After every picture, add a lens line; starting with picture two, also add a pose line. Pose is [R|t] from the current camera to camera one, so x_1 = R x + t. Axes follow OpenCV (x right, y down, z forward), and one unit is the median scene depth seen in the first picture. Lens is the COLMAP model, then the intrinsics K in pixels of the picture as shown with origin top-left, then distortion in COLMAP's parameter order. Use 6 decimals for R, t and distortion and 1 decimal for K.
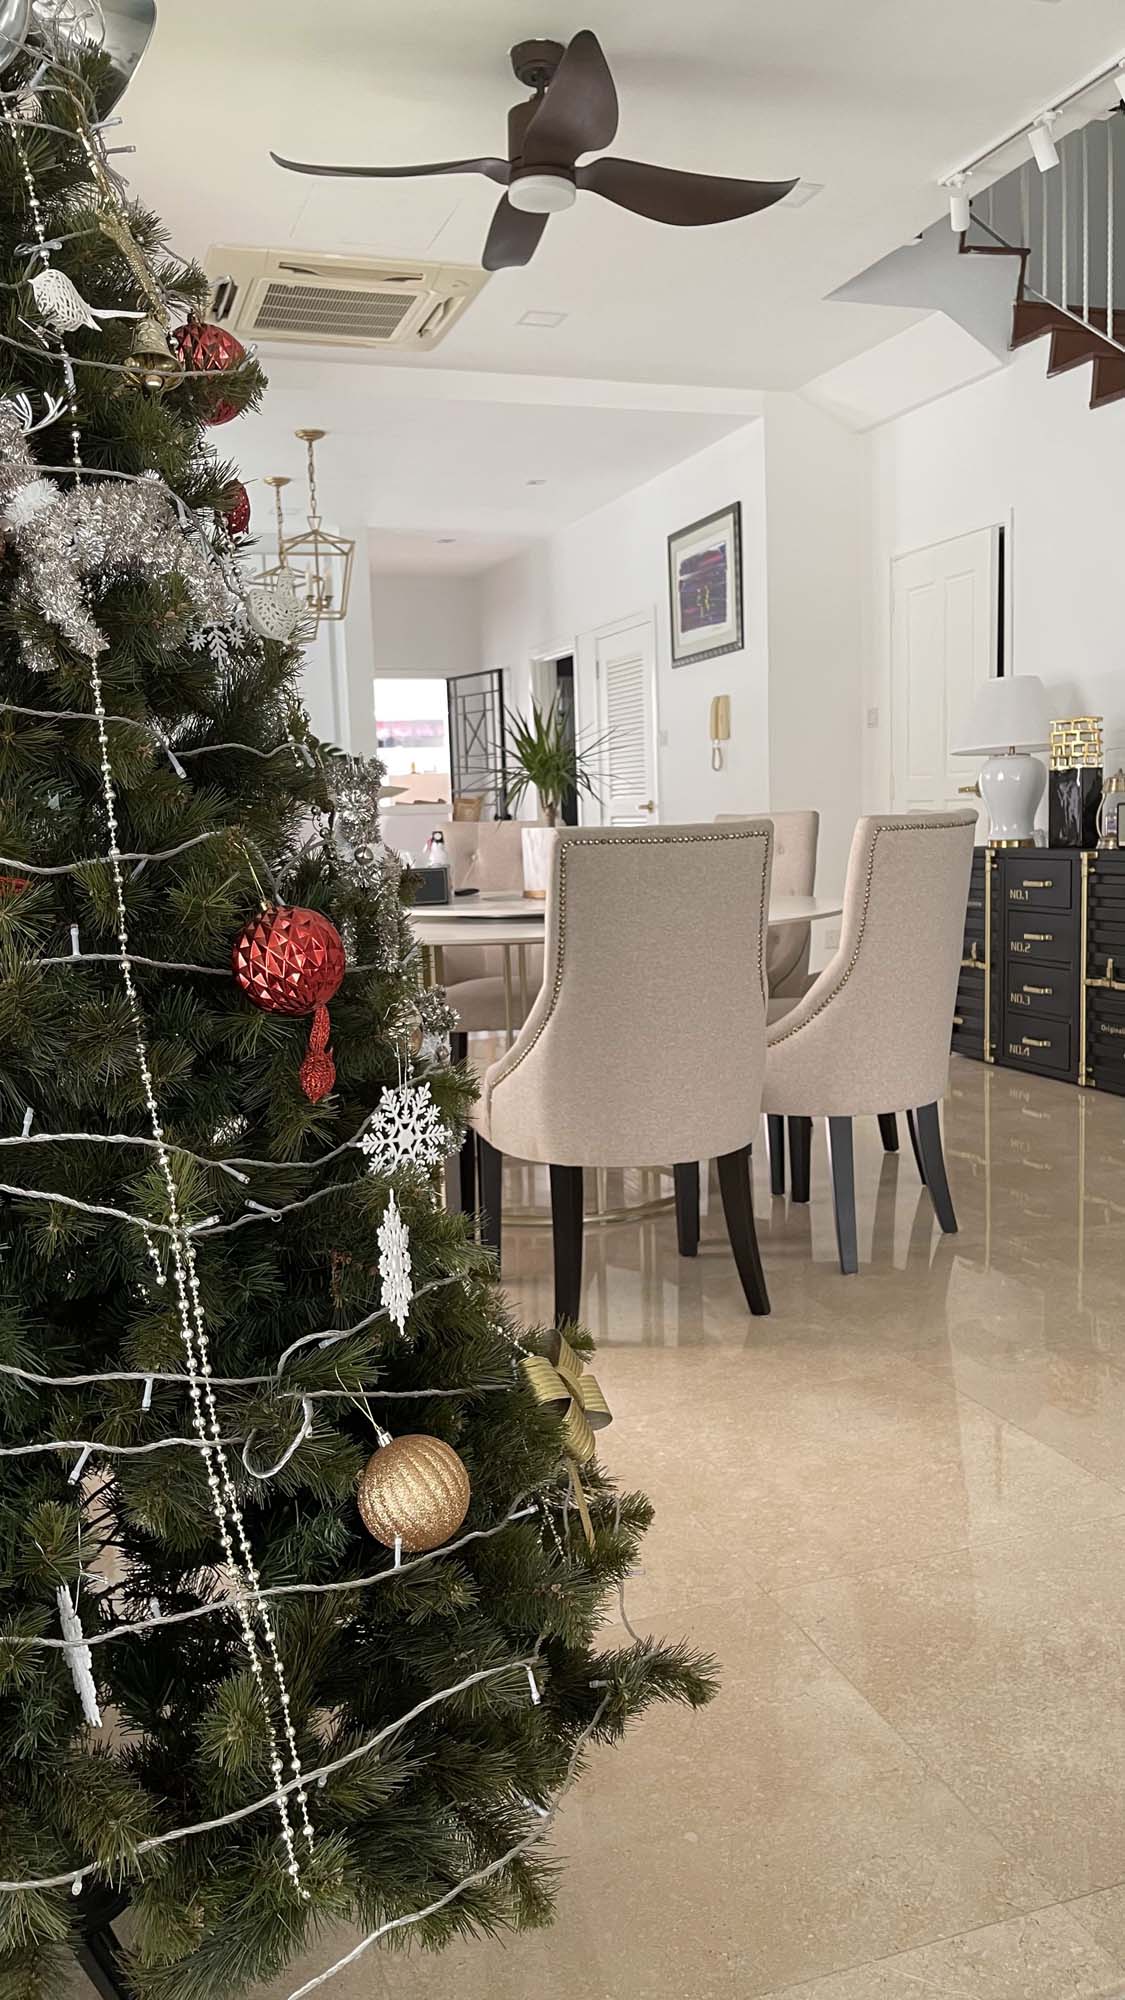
lens RADIAL K [[1498.9, 0, 573.2], [0, 1498.9, 1009.0], [0, 0, 1]] dist [0.065042, -0.098143]
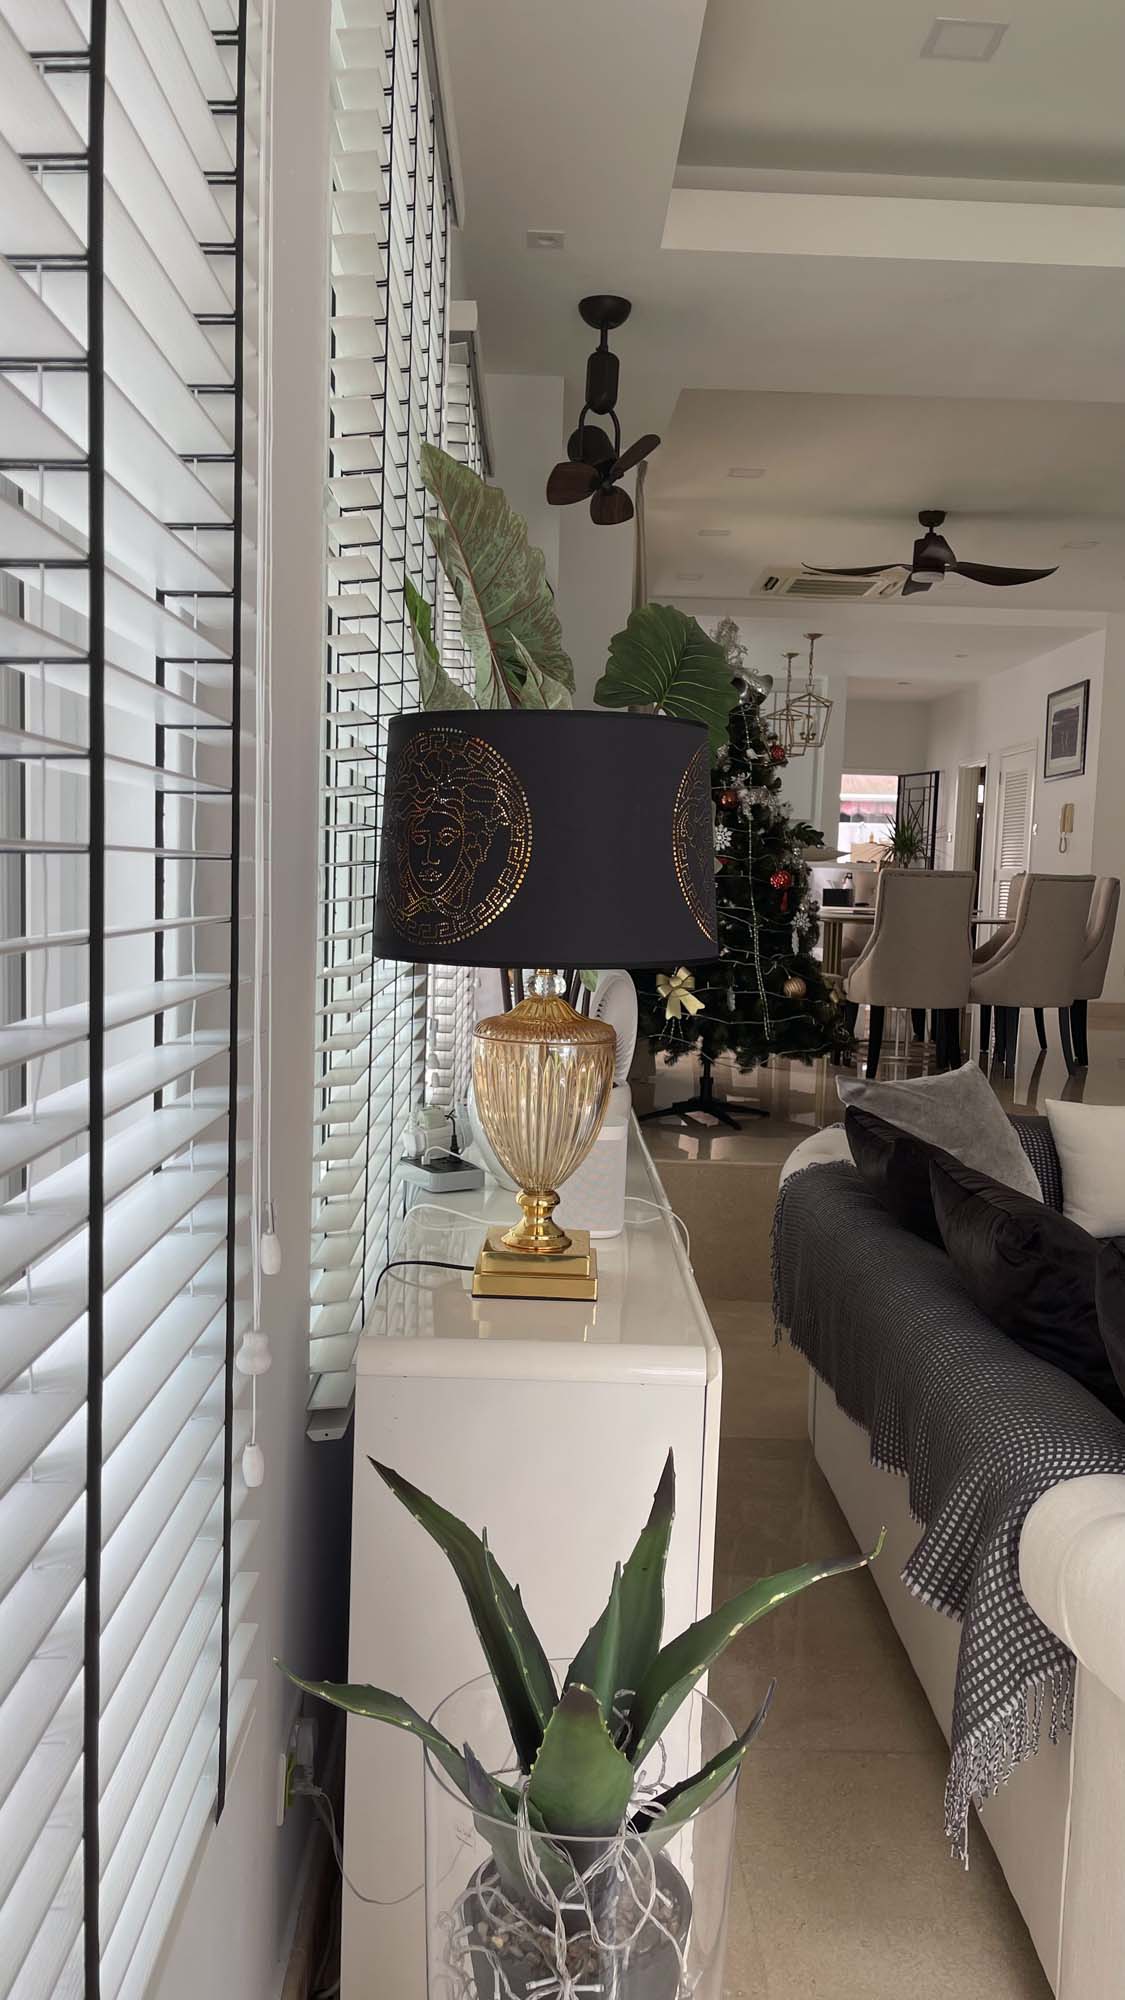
lens RADIAL K [[1498.9, 0, 573.2], [0, 1498.9, 1009.0], [0, 0, 1]] dist [0.065042, -0.098143]
pose [[0.949056, 0.090640, -0.301789, 0.138288], [-0.103263, 0.994312, -0.026101, 0.116656], [0.297707, 0.055935, 0.953017, -0.775348]]
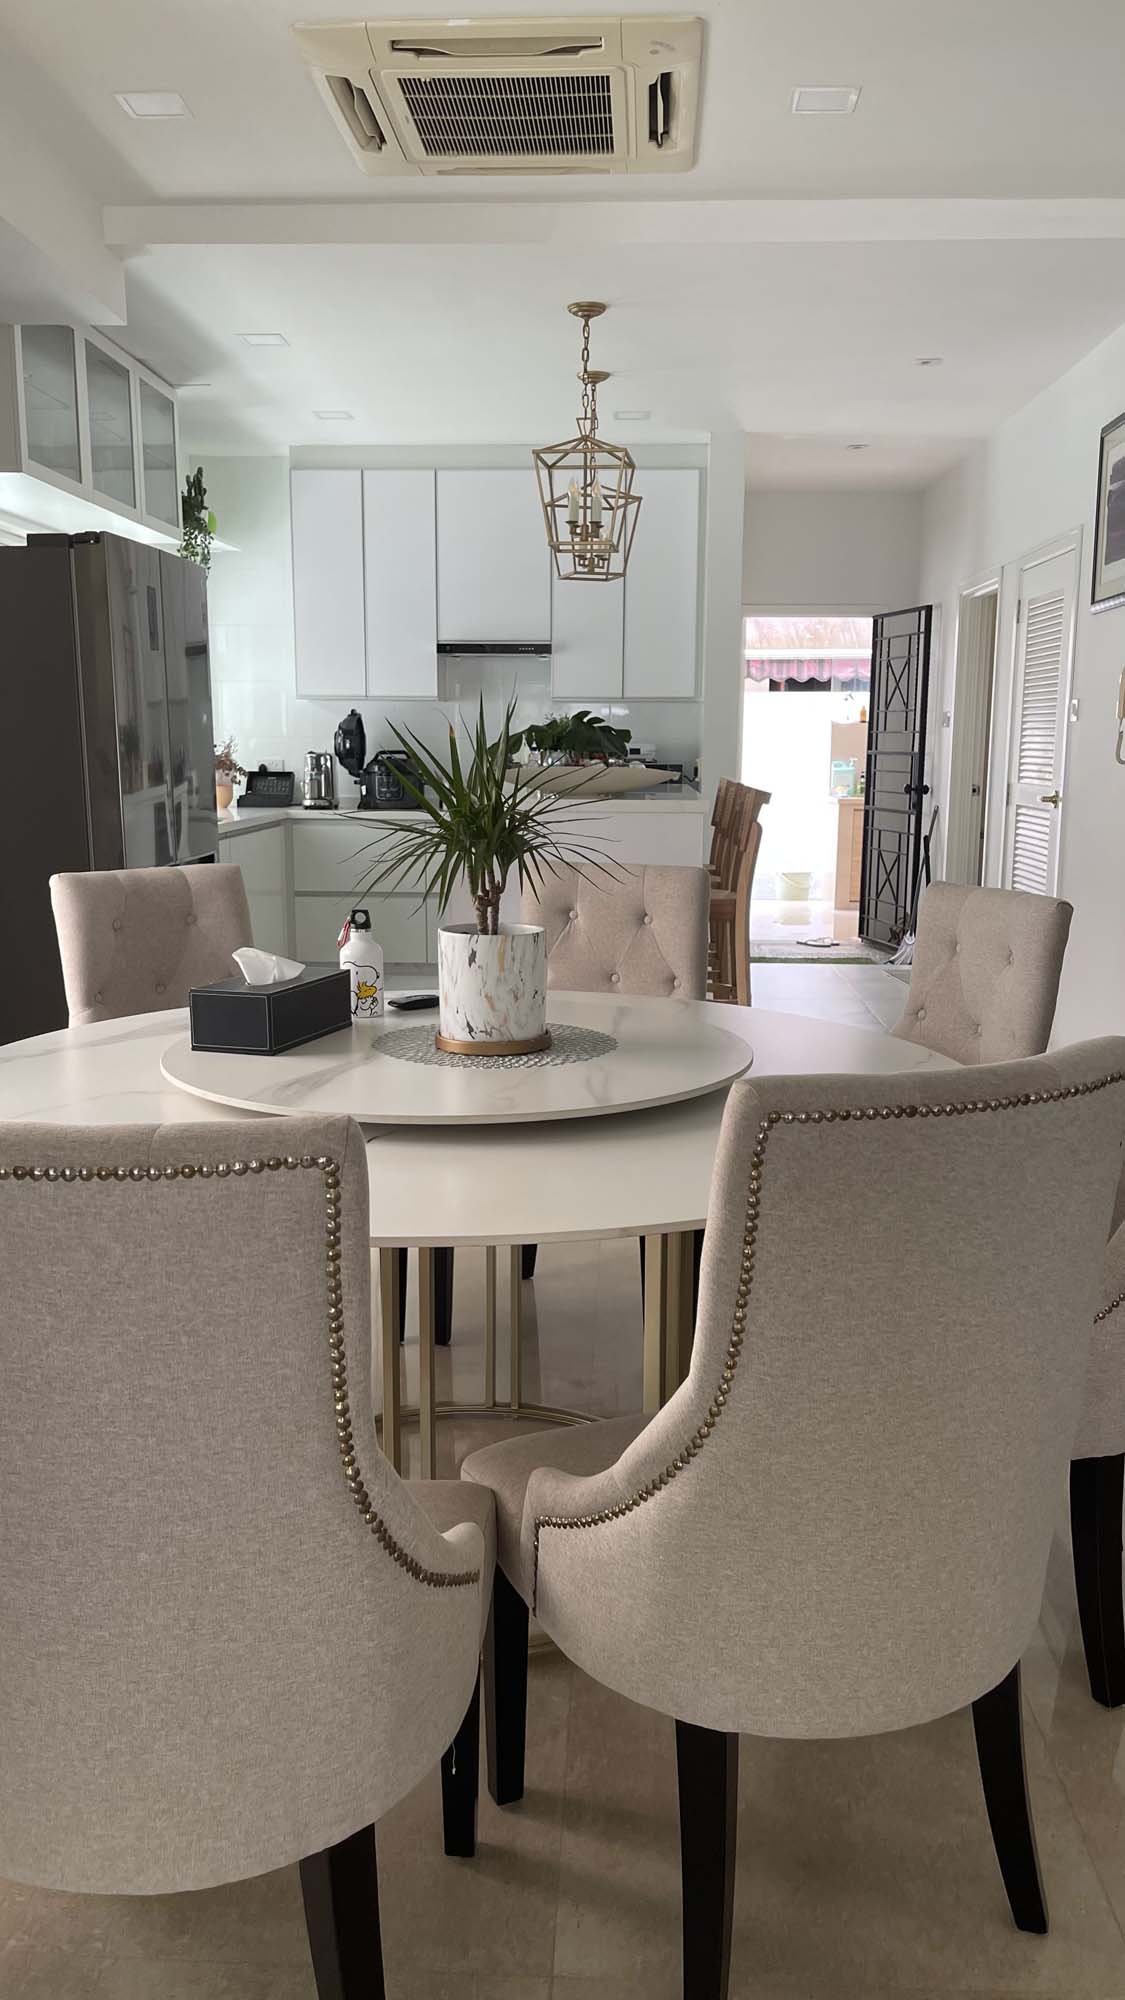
lens RADIAL K [[1498.9, 0, 573.2], [0, 1498.9, 1009.0], [0, 0, 1]] dist [0.065042, -0.098143]
pose [[0.930446, 0.102954, -0.351668, 0.159812], [-0.085432, 0.994220, 0.065029, -0.093107], [0.356330, -0.030462, 0.933863, 0.331931]]
